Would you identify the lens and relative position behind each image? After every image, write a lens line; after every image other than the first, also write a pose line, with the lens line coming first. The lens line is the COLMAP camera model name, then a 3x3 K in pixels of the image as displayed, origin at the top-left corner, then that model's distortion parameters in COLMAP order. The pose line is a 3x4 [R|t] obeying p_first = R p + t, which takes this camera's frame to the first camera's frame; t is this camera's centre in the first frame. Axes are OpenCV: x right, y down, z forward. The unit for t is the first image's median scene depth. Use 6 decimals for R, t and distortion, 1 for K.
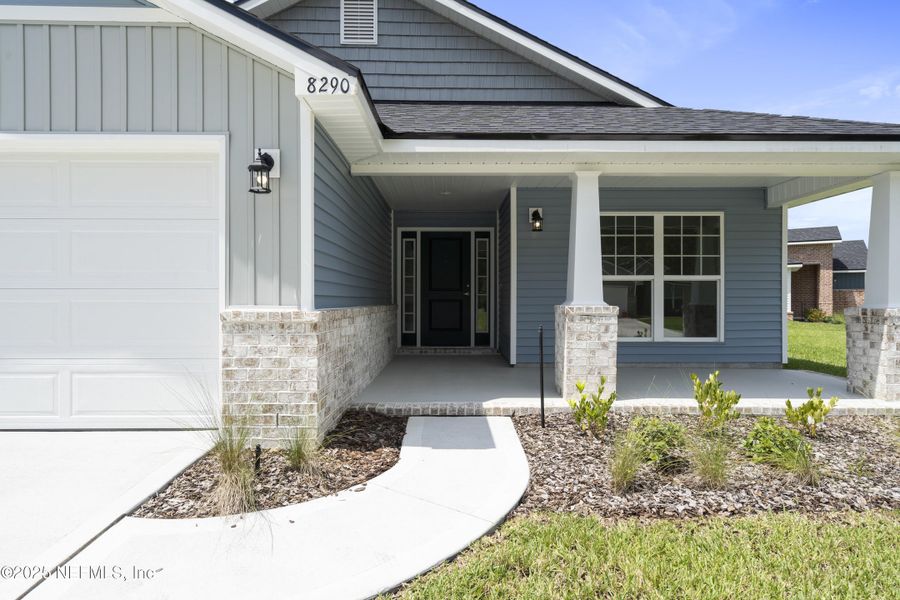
lens RADIAL K [[503.8, 0, 450.0], [0, 503.8, 300.0], [0, 0, 1]] dist [0.007279, 0.000969]
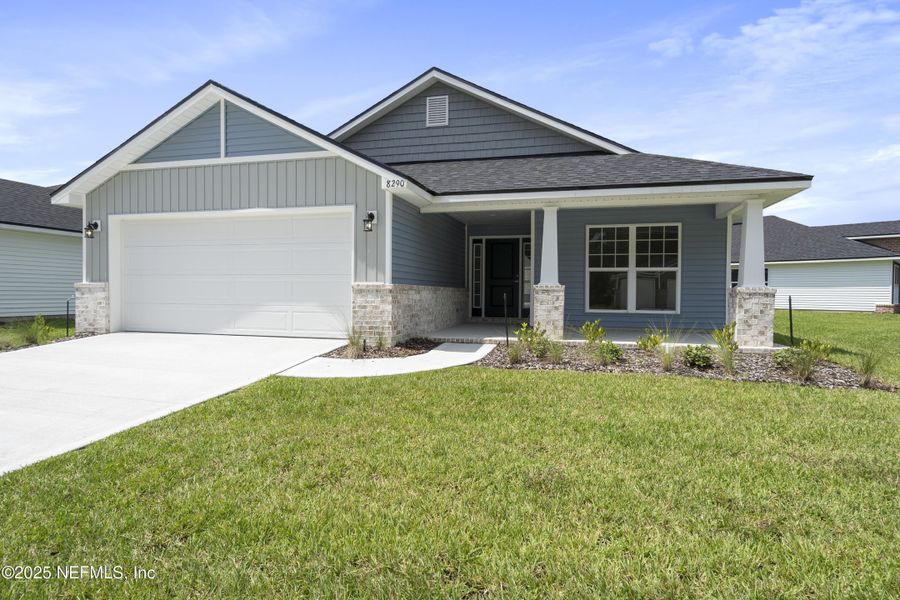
lens RADIAL K [[457.1, 0, 438.8], [0, 457.1, 299.9], [0, 0, 1]] dist [-0.001621, -0.000235]
pose [[0.962030, 0.013597, -0.272606, 0.338329], [-0.009254, 0.999809, 0.017210, 0.038441], [0.272788, -0.014033, 0.961972, -0.610010]]
